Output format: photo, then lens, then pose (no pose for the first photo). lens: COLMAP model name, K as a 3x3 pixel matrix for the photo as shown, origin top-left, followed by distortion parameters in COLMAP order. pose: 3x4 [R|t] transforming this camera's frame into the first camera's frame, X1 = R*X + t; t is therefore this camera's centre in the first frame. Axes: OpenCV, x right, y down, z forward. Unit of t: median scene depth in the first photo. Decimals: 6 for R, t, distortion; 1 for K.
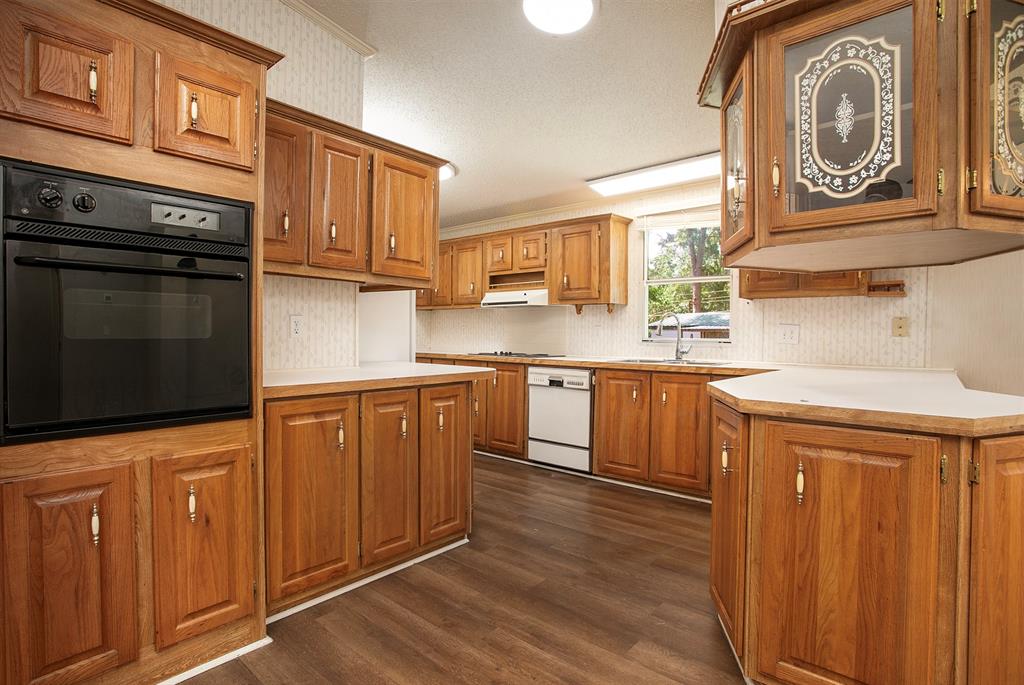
lens RADIAL K [[517.9, 0, 496.7], [0, 517.9, 341.2], [0, 0, 1]] dist [-0.049007, 0.013055]
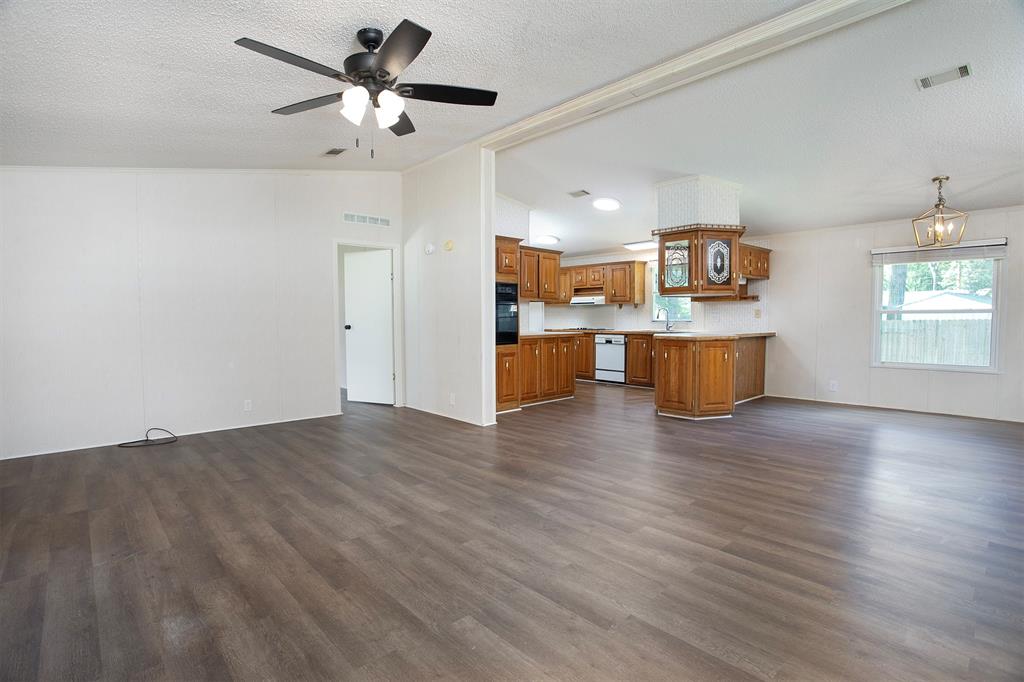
lens RADIAL K [[494.0, 0, 515.3], [0, 494.0, 336.0], [0, 0, 1]] dist [-0.036016, 0.000931]
pose [[0.995622, -0.009175, -0.093024, -0.126592], [0.011088, 0.999737, 0.020067, 0.020789], [0.092815, -0.021011, 0.995462, -1.702122]]
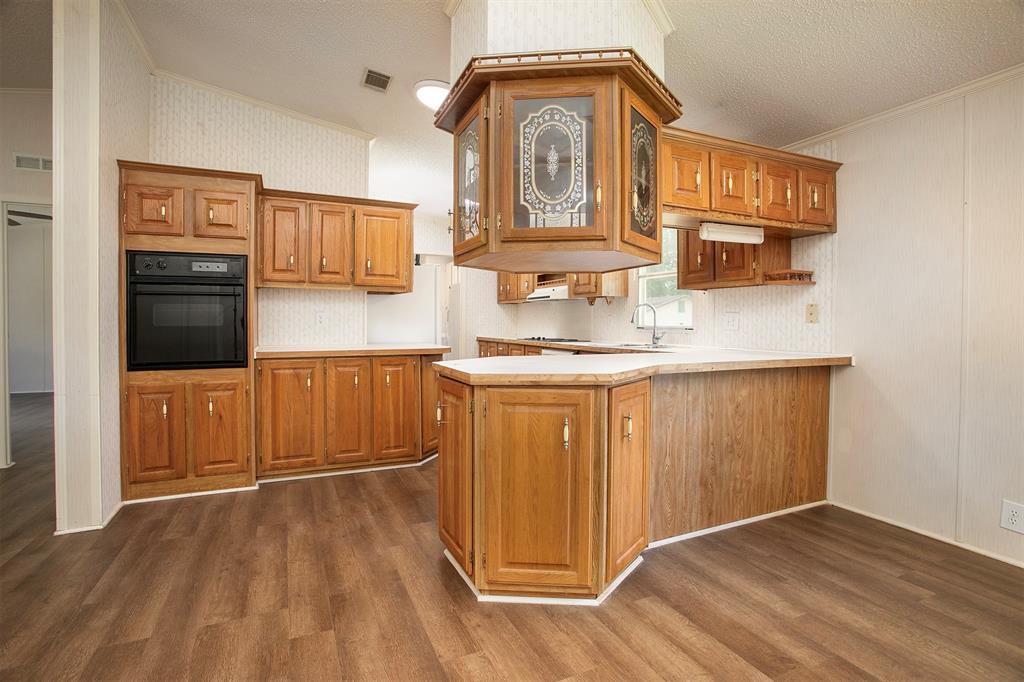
lens RADIAL K [[494.0, 0, 509.3], [0, 494.0, 330.5], [0, 0, 1]] dist [-0.036016, 0.000931]
pose [[0.914823, 0.000657, -0.403855, 0.806806], [-0.000710, 1.000000, 0.000017, 0.007679], [0.403855, 0.000271, 0.914823, -0.191525]]
